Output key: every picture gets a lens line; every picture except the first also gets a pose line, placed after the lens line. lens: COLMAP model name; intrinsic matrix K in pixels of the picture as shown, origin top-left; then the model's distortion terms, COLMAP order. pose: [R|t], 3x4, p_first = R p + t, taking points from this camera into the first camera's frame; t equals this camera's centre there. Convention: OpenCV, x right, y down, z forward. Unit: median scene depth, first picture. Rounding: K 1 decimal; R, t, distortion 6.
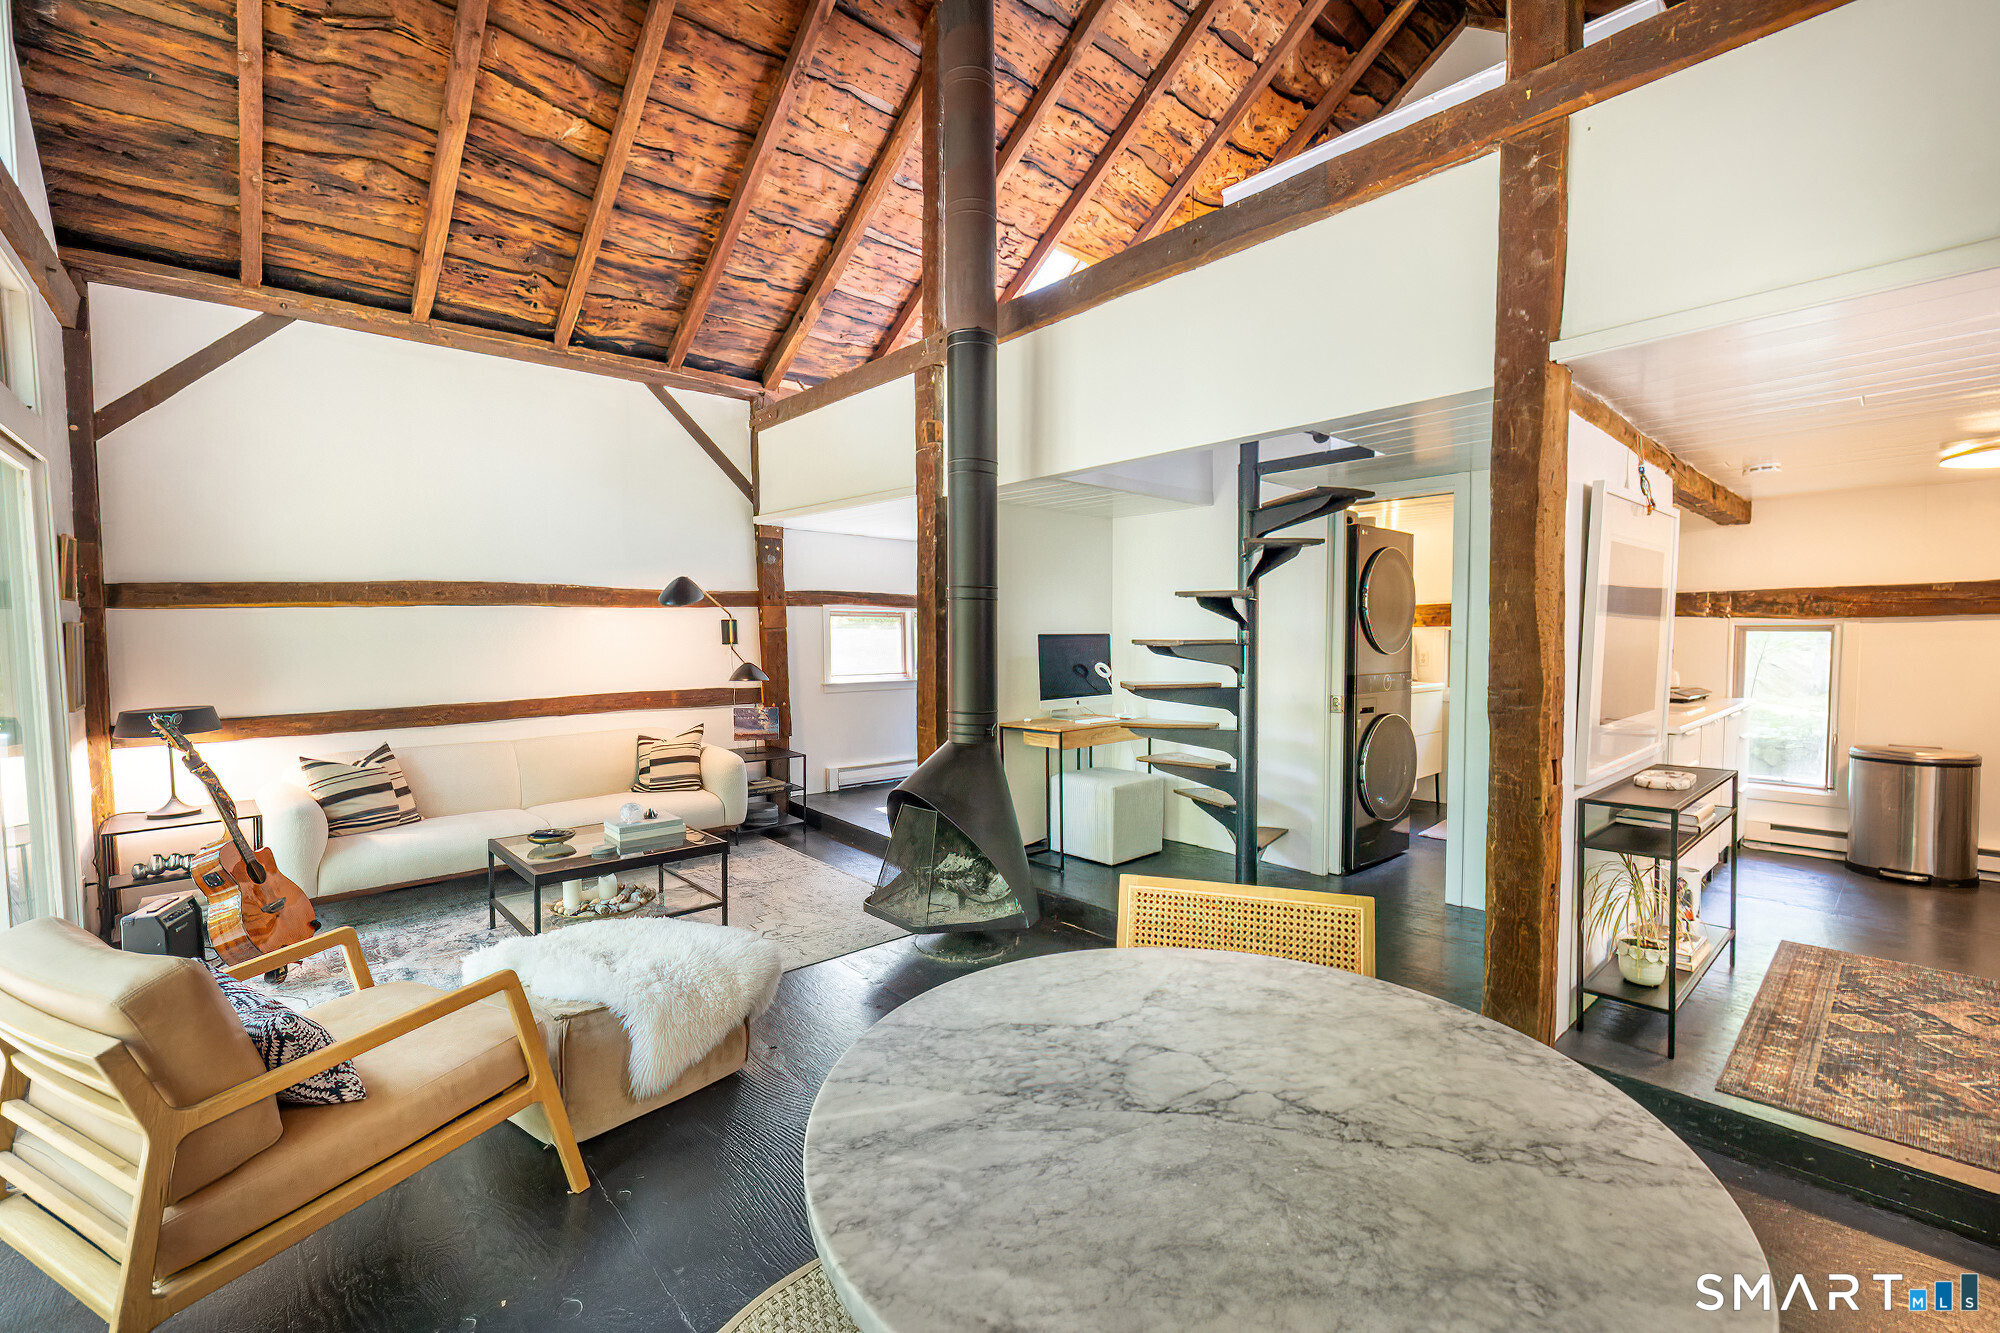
lens RADIAL K [[839.2, 0, 1000.0], [0, 839.2, 666.5], [0, 0, 1]] dist [0.000136, 0.000081]
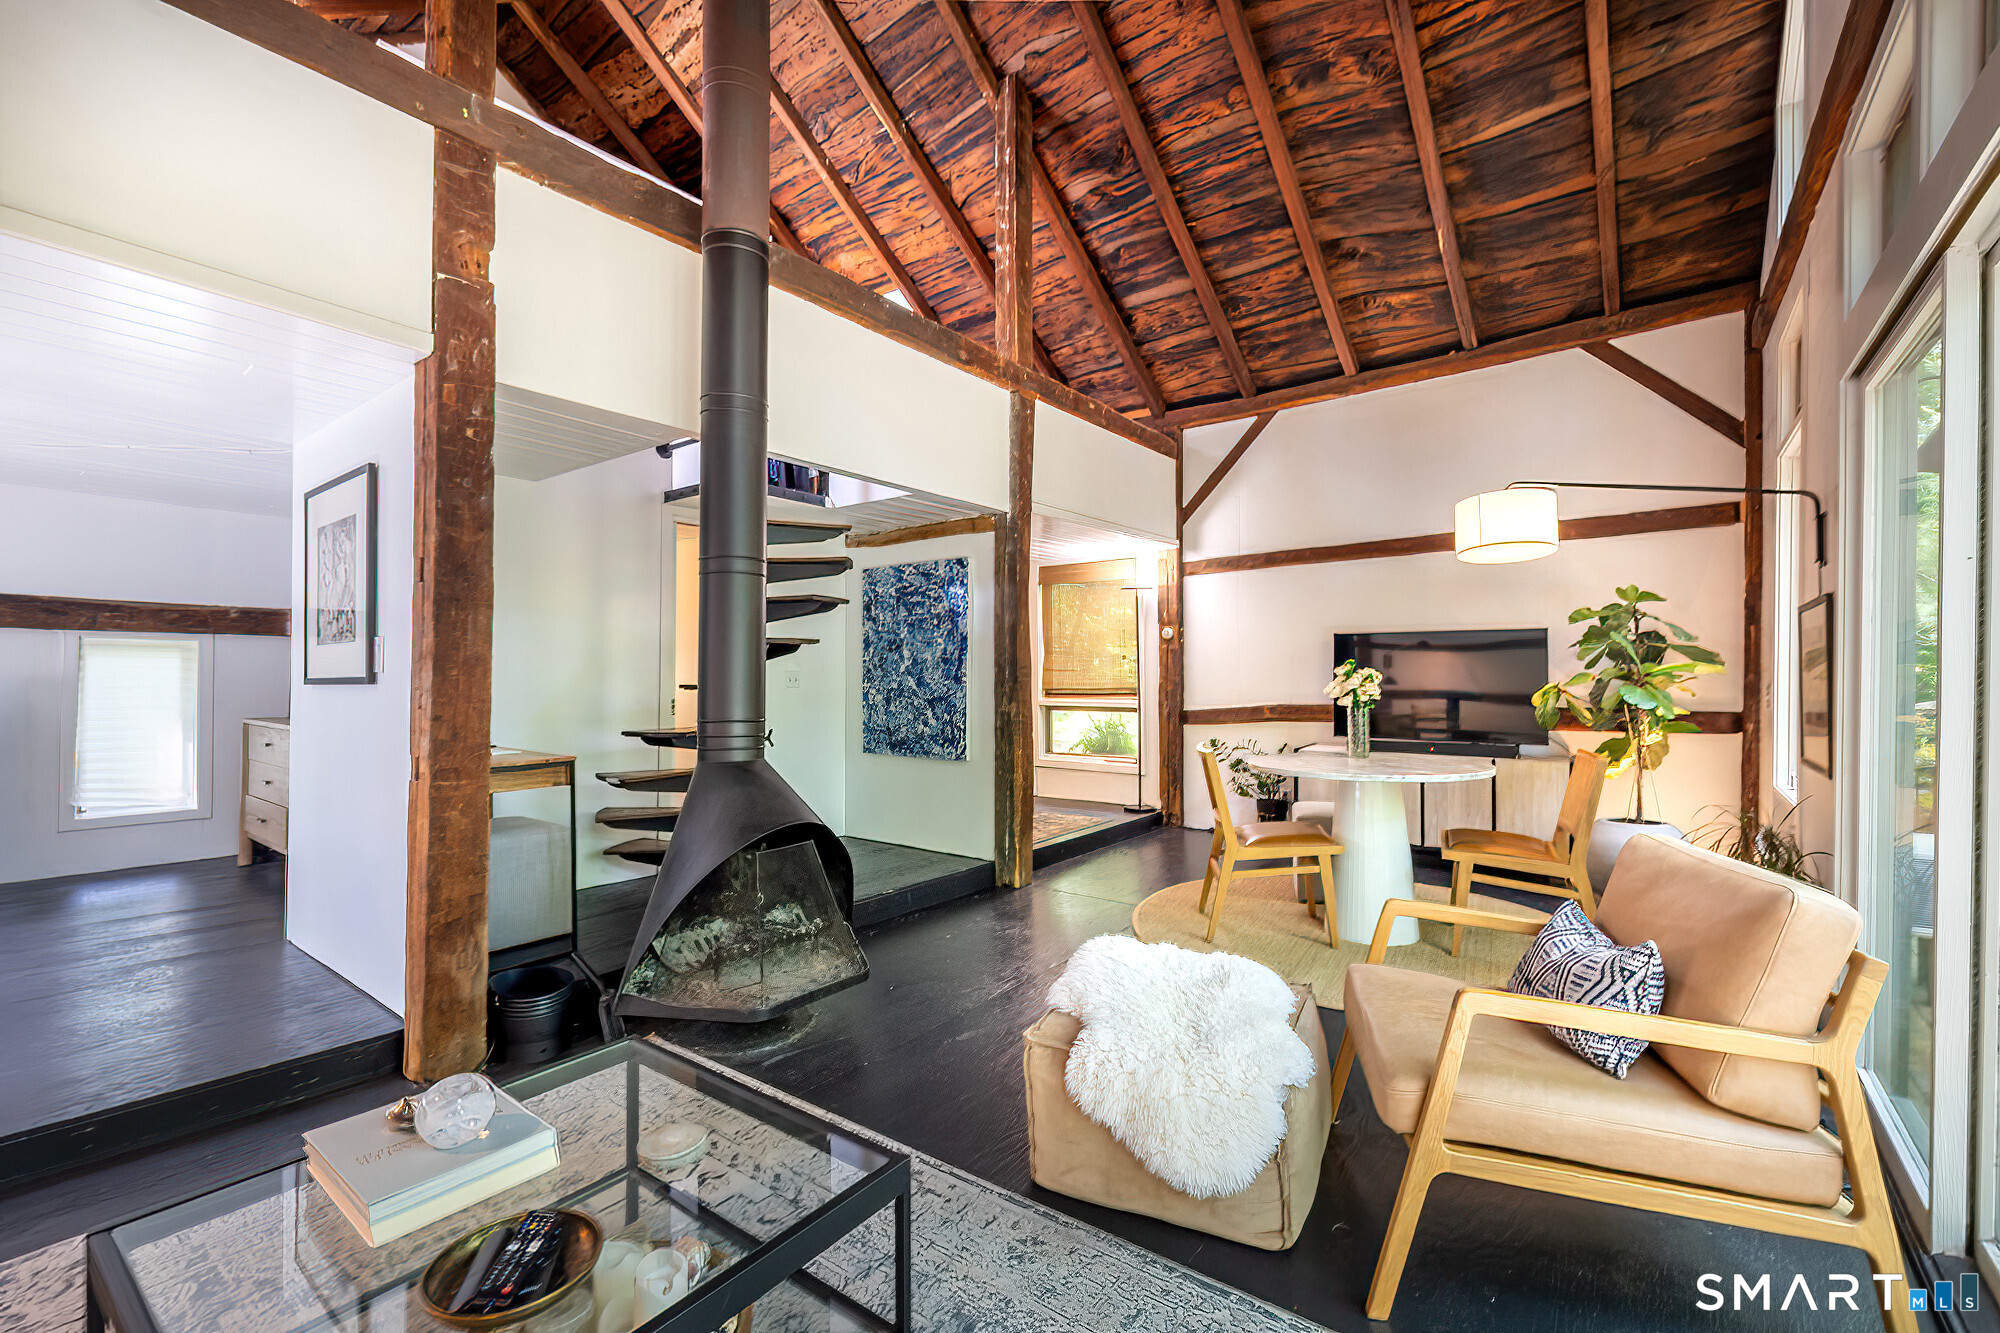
lens RADIAL K [[838.6, 0, 1020.2], [0, 838.6, 665.2], [0, 0, 1]] dist [-0.000199, -0.000069]
pose [[-0.198750, 0.012217, 0.979974, -0.682674], [0.039595, 0.999206, -0.004426, 0.013724], [-0.979250, 0.037922, -0.199076, 0.729670]]
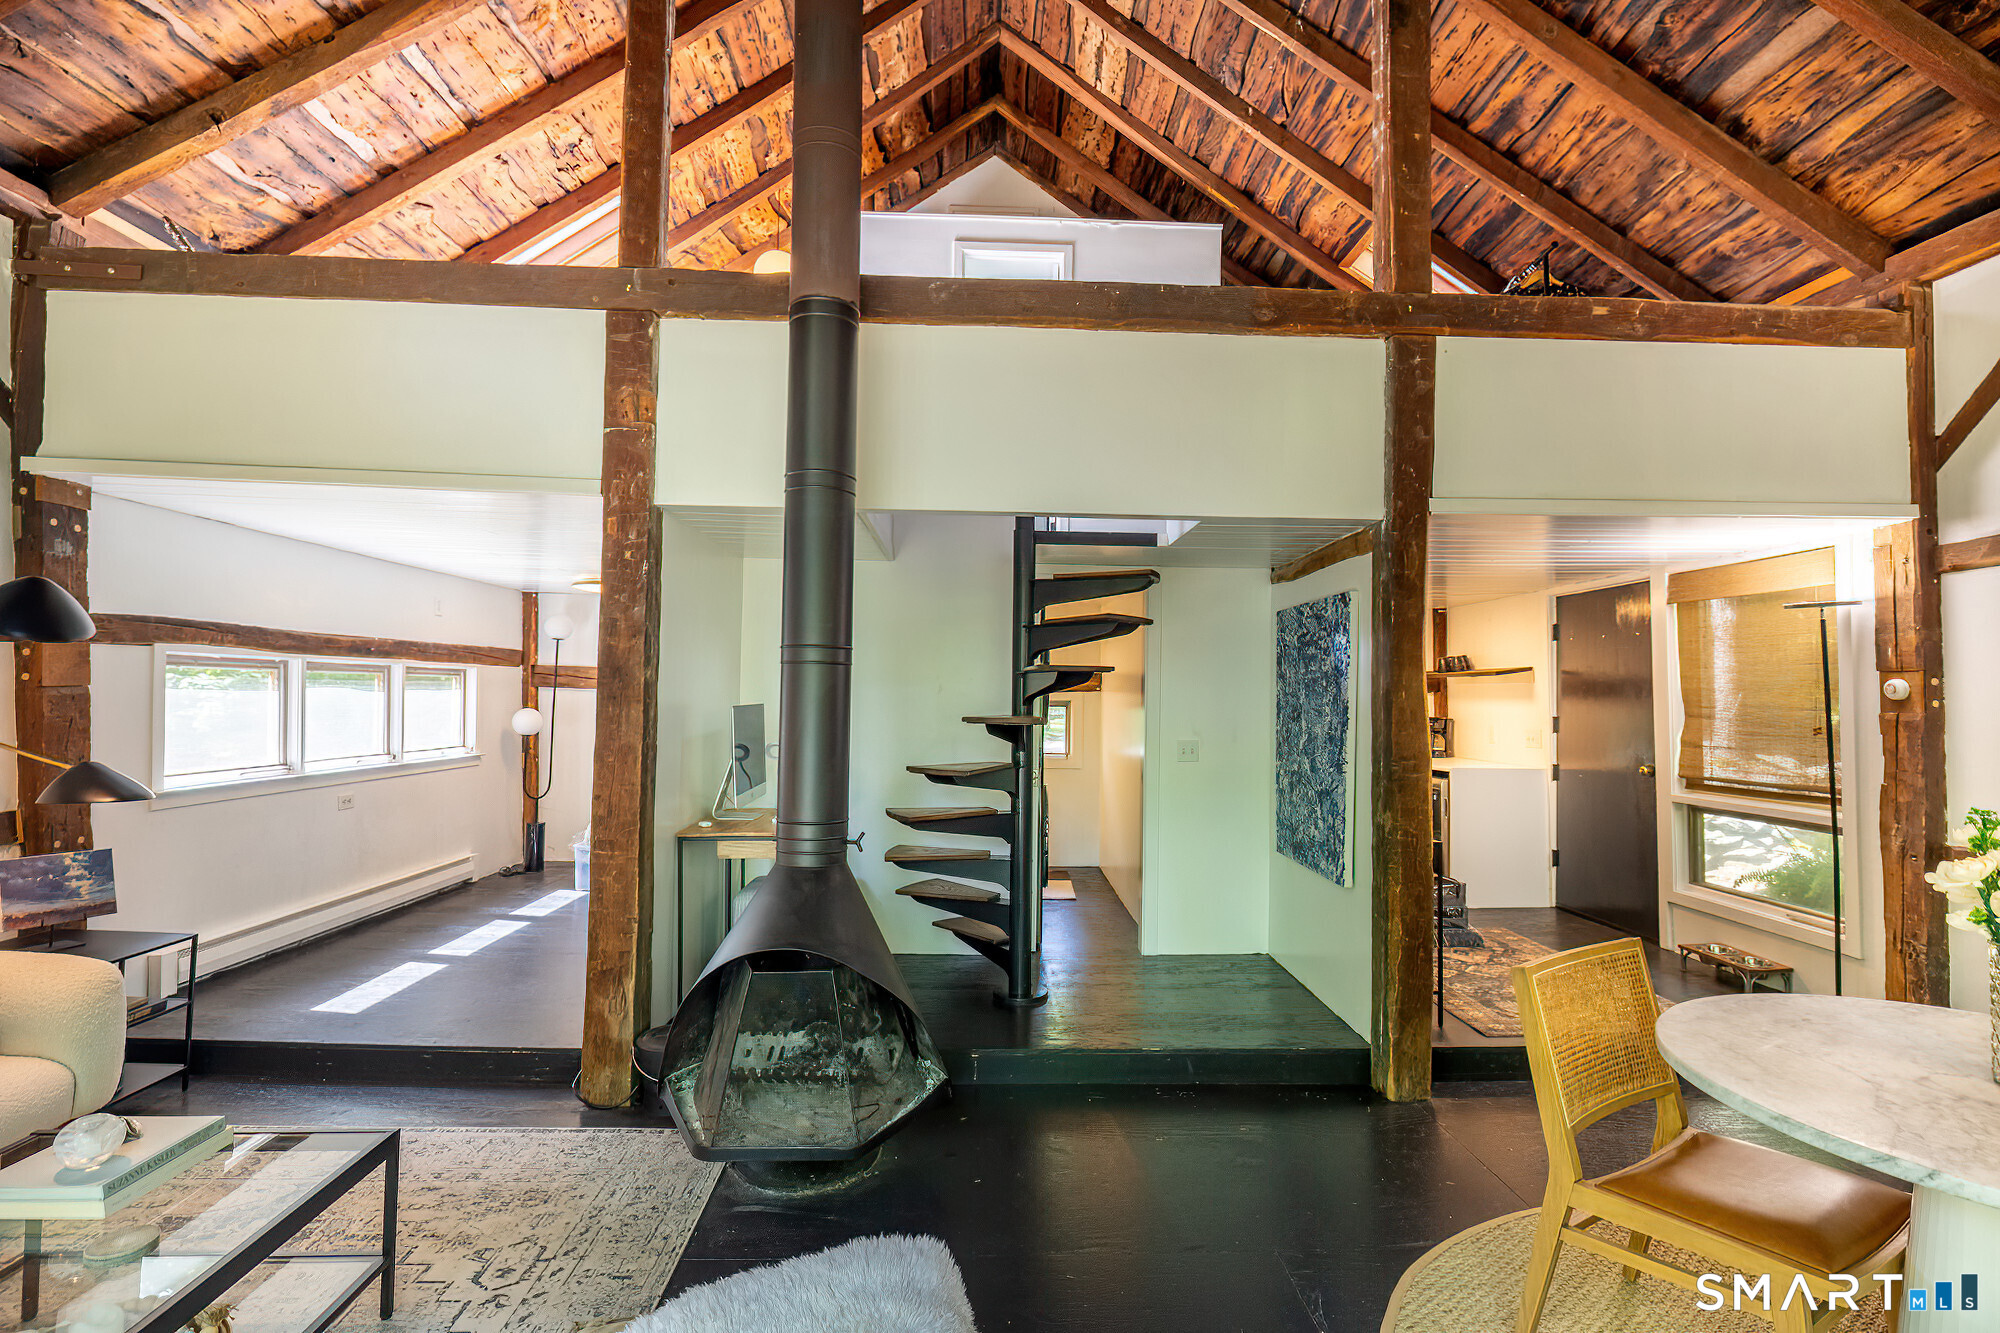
lens RADIAL K [[927.5, 0, 1025.2], [0, 927.5, 665.3], [0, 0, 1]] dist [-0.004702, 0.000025]
pose [[0.631831, 0.034142, 0.774354, -0.434417], [0.016687, 0.998199, -0.057628, -0.023527], [-0.774927, 0.049333, 0.630123, 0.290388]]
